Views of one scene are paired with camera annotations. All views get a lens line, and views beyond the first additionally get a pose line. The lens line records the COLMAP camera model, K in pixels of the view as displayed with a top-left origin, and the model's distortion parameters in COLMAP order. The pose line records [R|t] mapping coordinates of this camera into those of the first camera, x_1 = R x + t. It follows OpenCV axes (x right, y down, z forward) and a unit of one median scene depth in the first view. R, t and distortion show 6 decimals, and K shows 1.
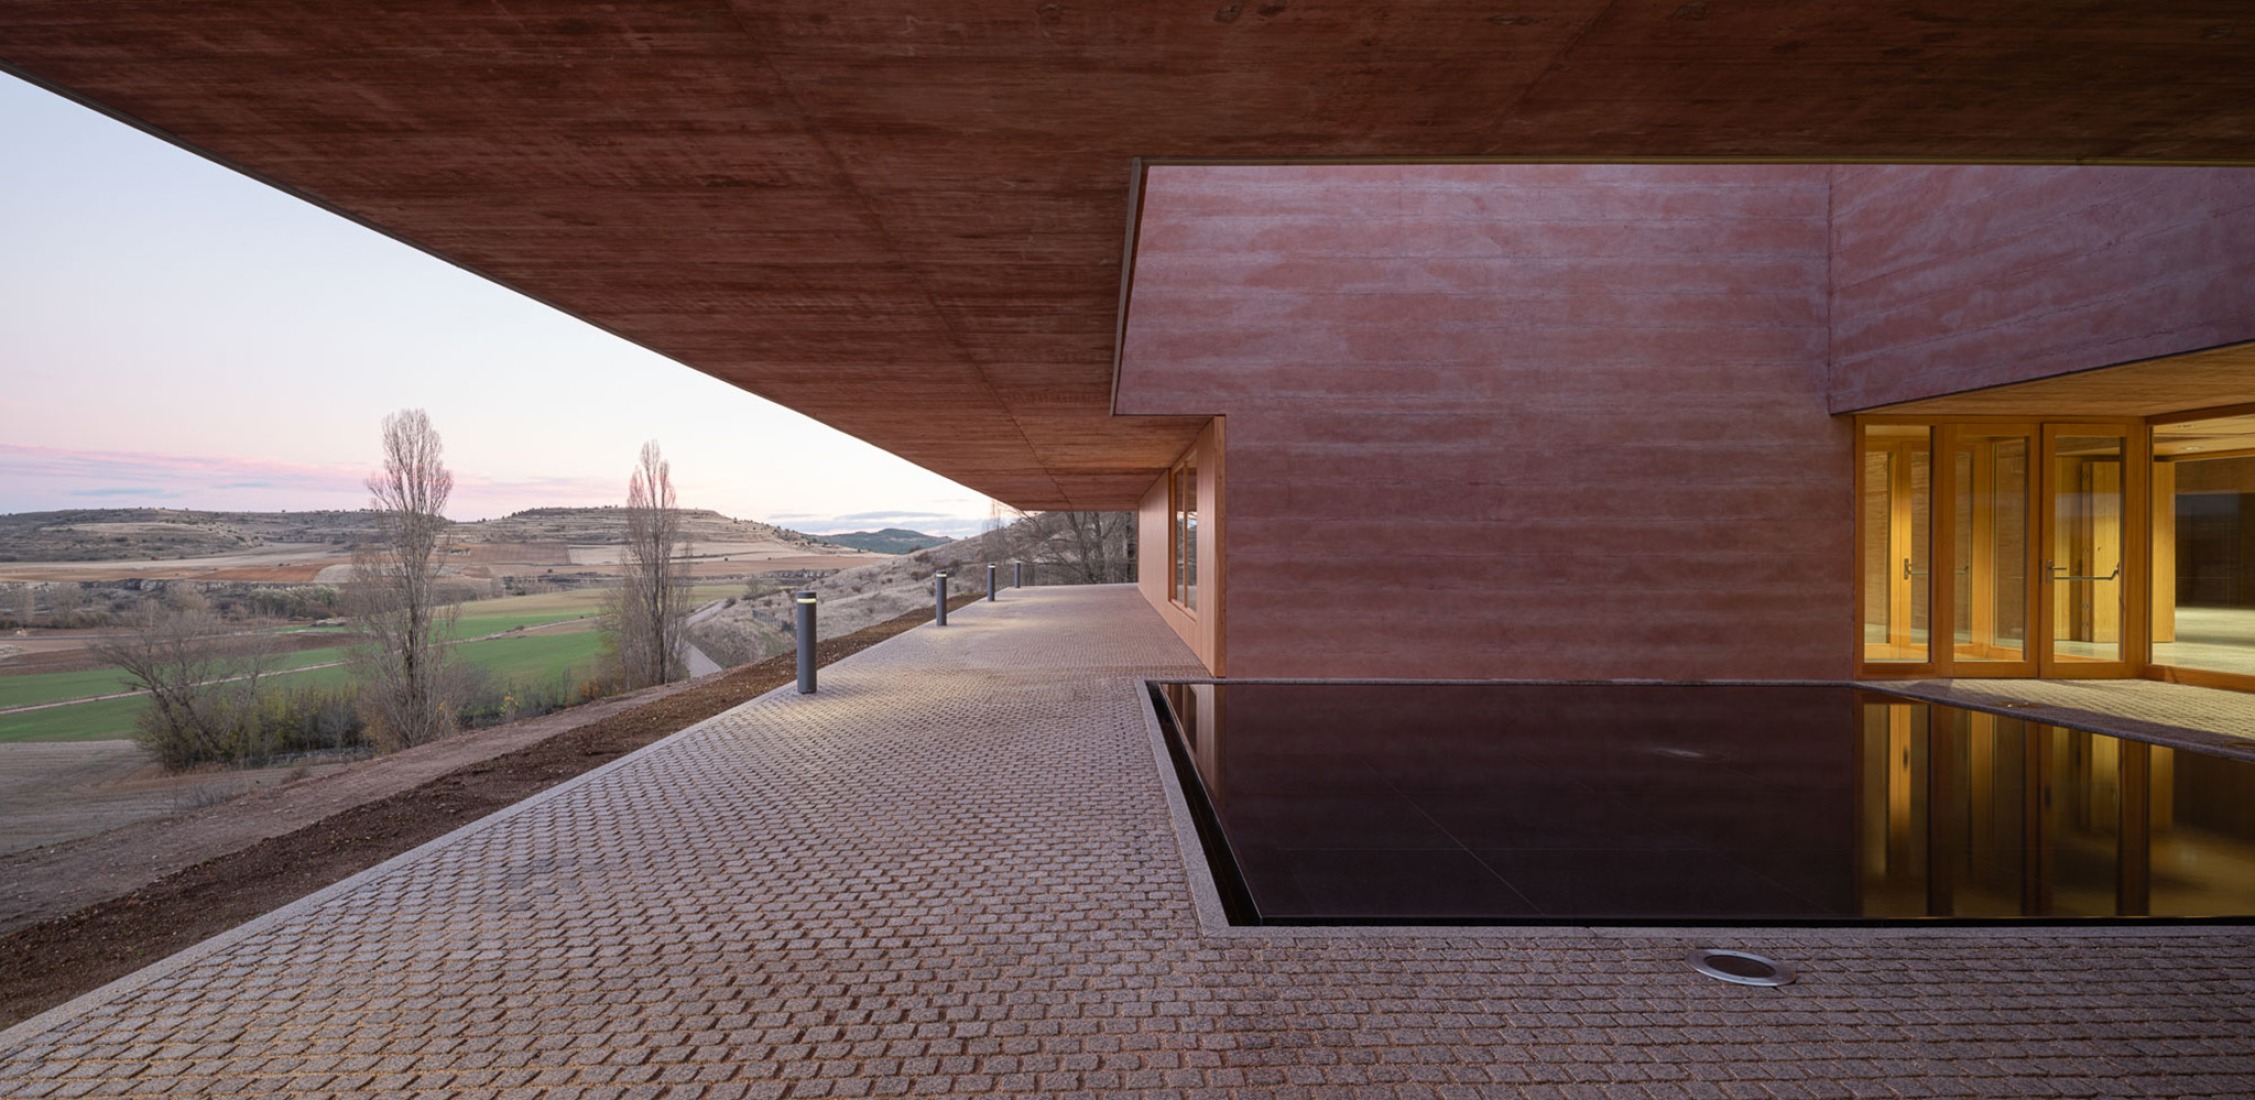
lens RADIAL K [[1116.3, 0, 1119.3], [0, 1116.3, 555.4], [0, 0, 1]] dist [-0.004461, -0.000255]
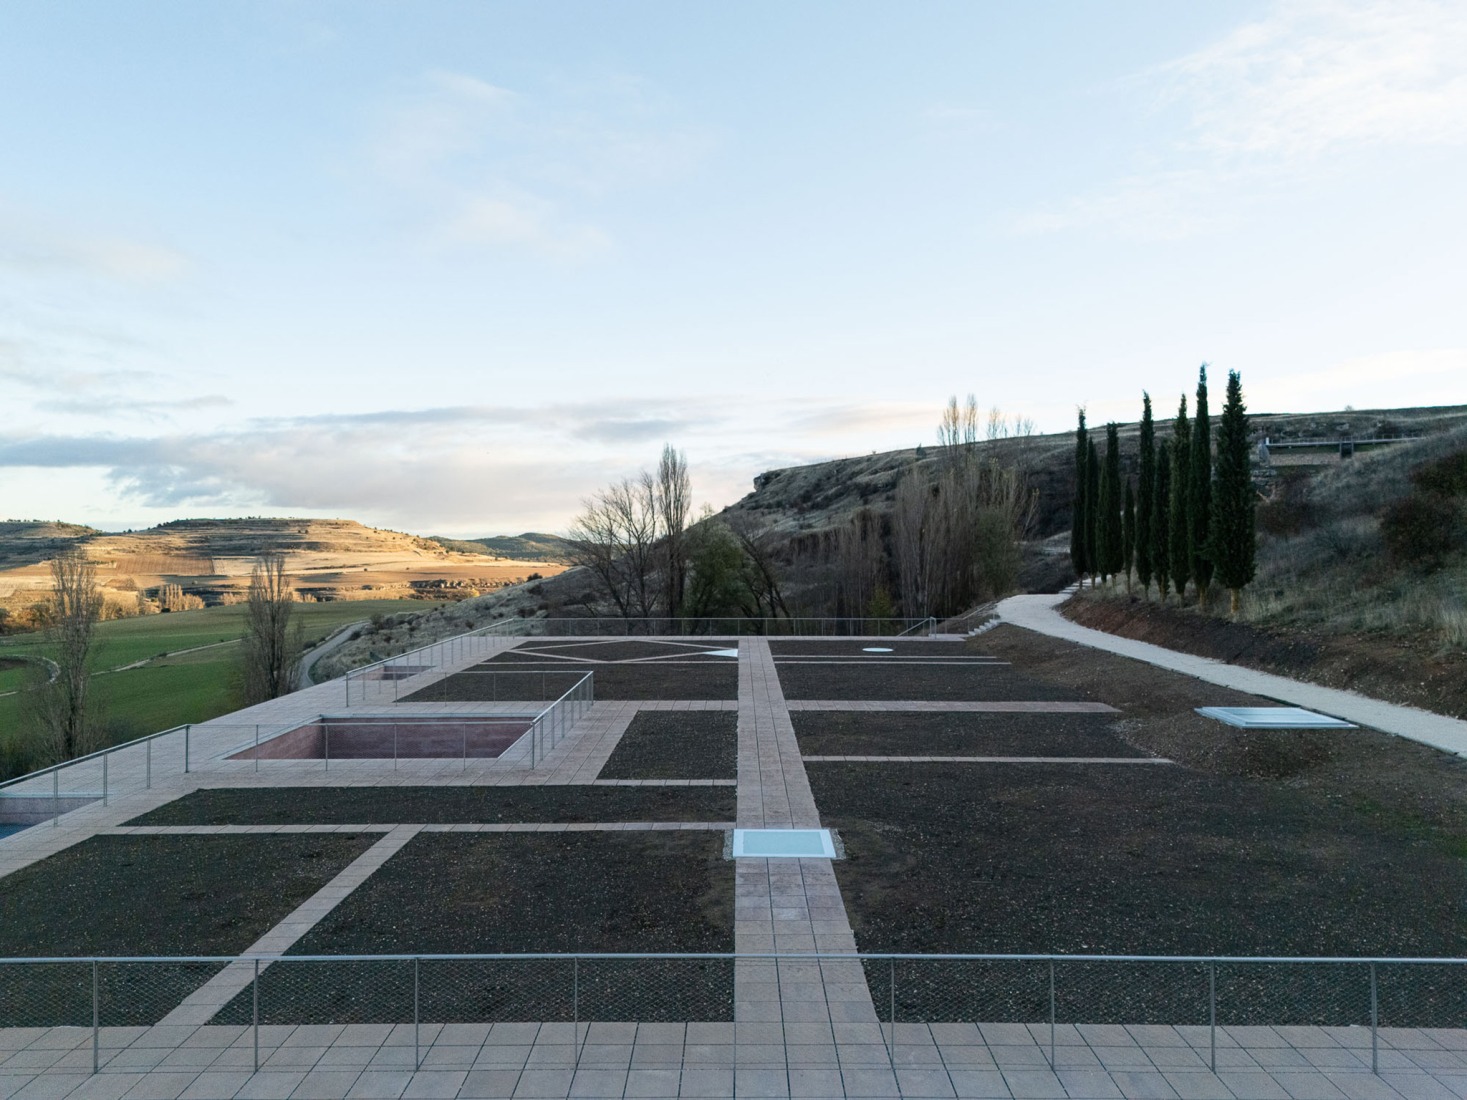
lens RADIAL K [[1075.3, 0, 735.1], [0, 1075.3, 546.1], [0, 0, 1]] dist [0.045091, -0.033860]
pose [[0.999940, -0.004794, -0.009845, 0.116015], [0.004640, 0.999868, -0.015602, -0.087566], [0.009919, 0.015555, 0.999830, -0.201947]]
